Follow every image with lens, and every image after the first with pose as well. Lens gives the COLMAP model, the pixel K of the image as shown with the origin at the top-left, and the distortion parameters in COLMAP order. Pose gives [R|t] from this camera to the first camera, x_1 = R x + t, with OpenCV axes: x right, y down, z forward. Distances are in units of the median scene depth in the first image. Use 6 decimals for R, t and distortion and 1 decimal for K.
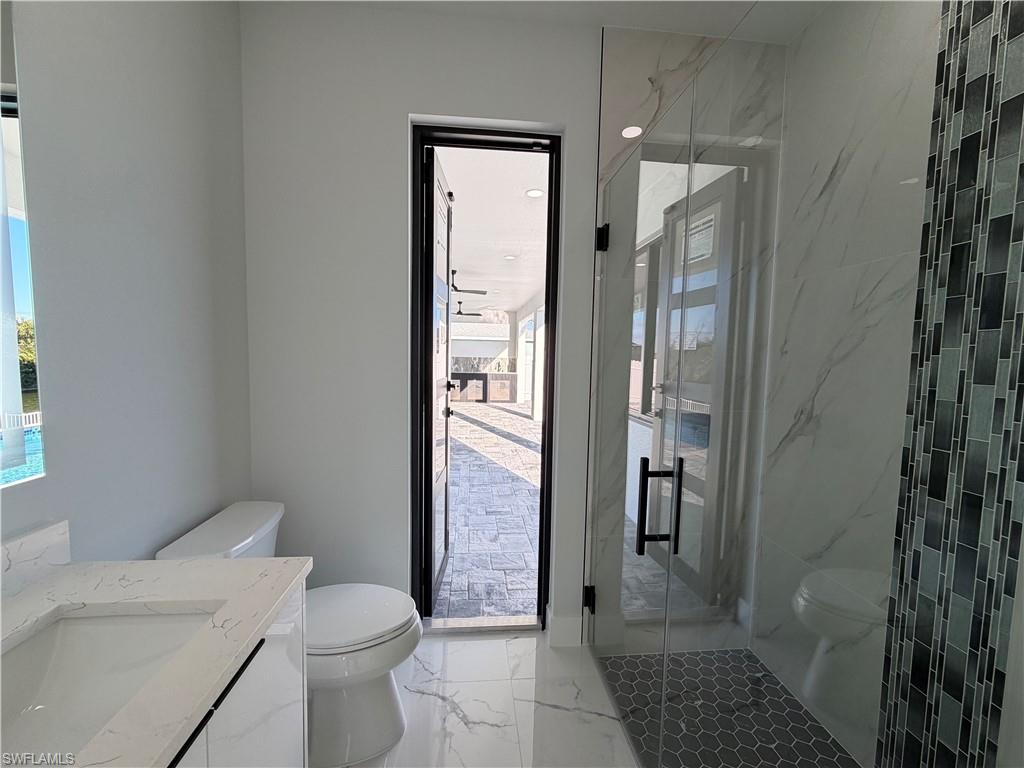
lens RADIAL K [[408.3, 0, 511.6], [0, 408.3, 385.8], [0, 0, 1]] dist [0.001774, -0.000422]
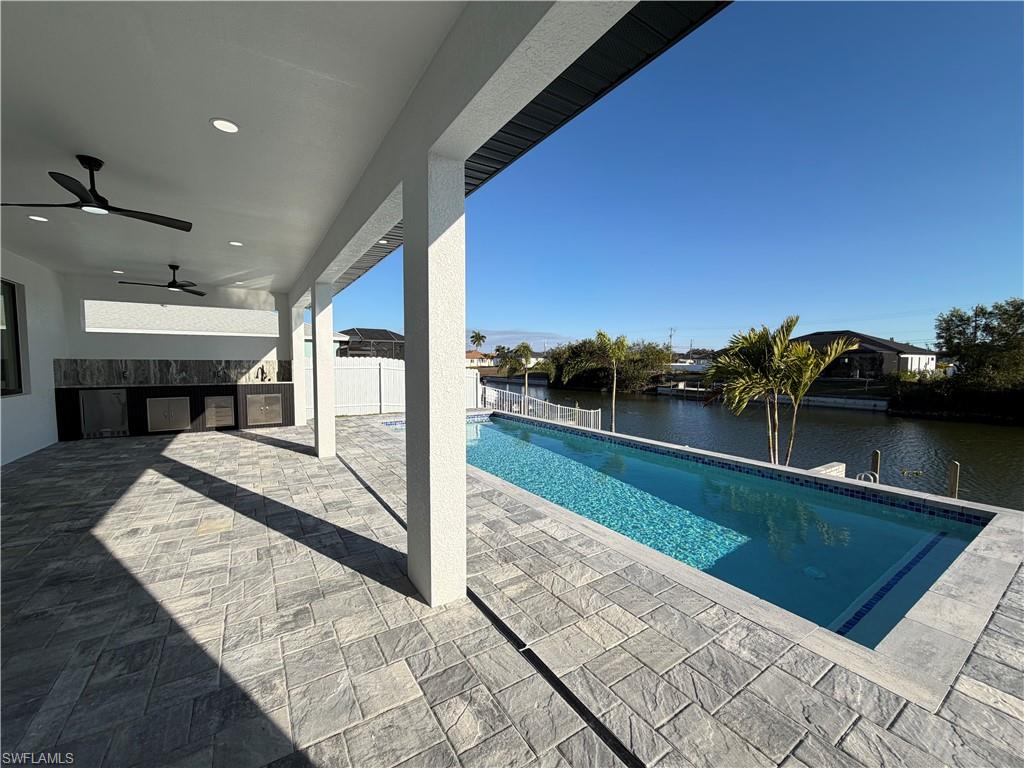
lens RADIAL K [[408.3, 0, 509.9], [0, 408.3, 381.8], [0, 0, 1]] dist [0.001774, -0.000422]
pose [[0.888592, -0.038171, 0.457107, 0.235036], [0.046793, 0.998876, -0.007552, -0.090727], [-0.456305, 0.028100, 0.889380, 2.098380]]
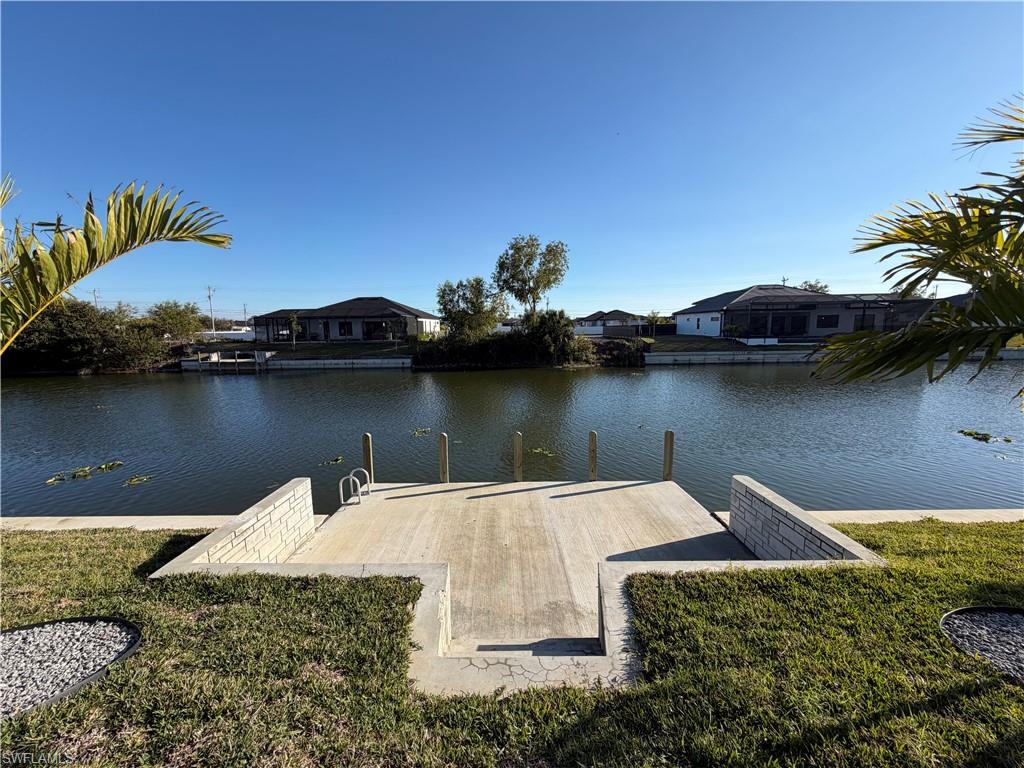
lens RADIAL K [[408.3, 0, 503.0], [0, 408.3, 381.8], [0, 0, 1]] dist [0.001774, -0.000422]
pose [[0.141690, -0.150443, 0.978412, 4.837905], [0.088893, 0.986325, 0.138787, 0.185526], [-0.985912, 0.067309, 0.153125, 3.238780]]
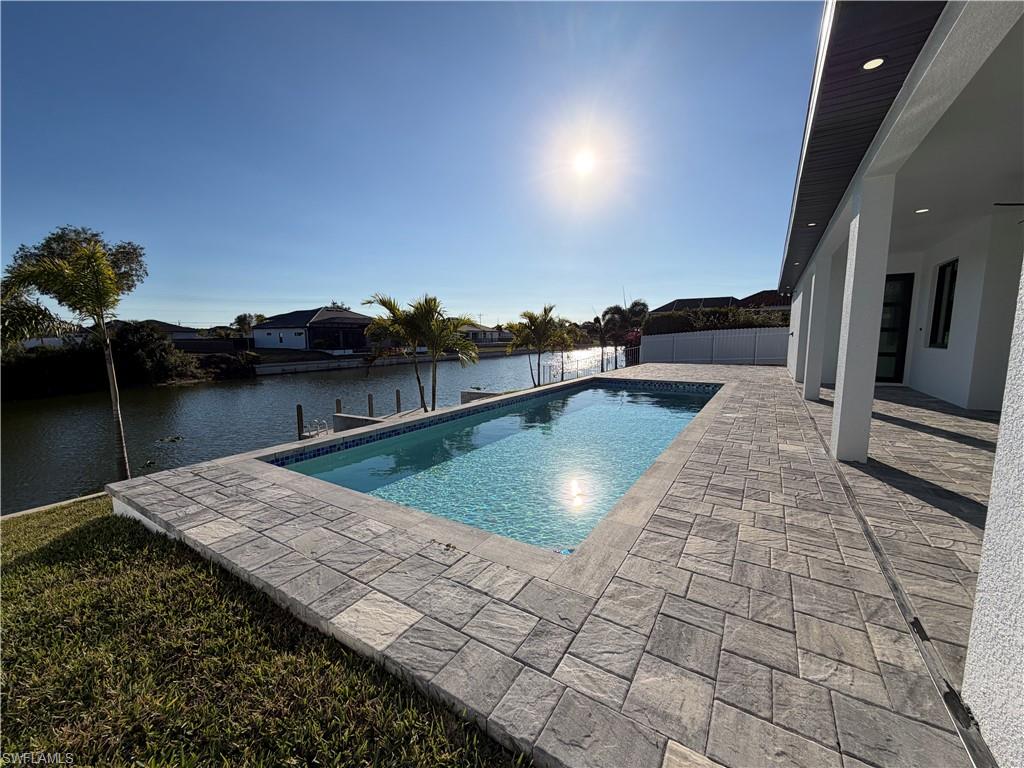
lens RADIAL K [[408.3, 0, 510.7], [0, 408.3, 387.5], [0, 0, 1]] dist [0.001774, -0.000422]
pose [[-0.787791, -0.089766, 0.609367, 0.500783], [0.036227, 0.980858, 0.191324, -0.452237], [-0.614877, 0.172799, -0.769459, 9.607993]]
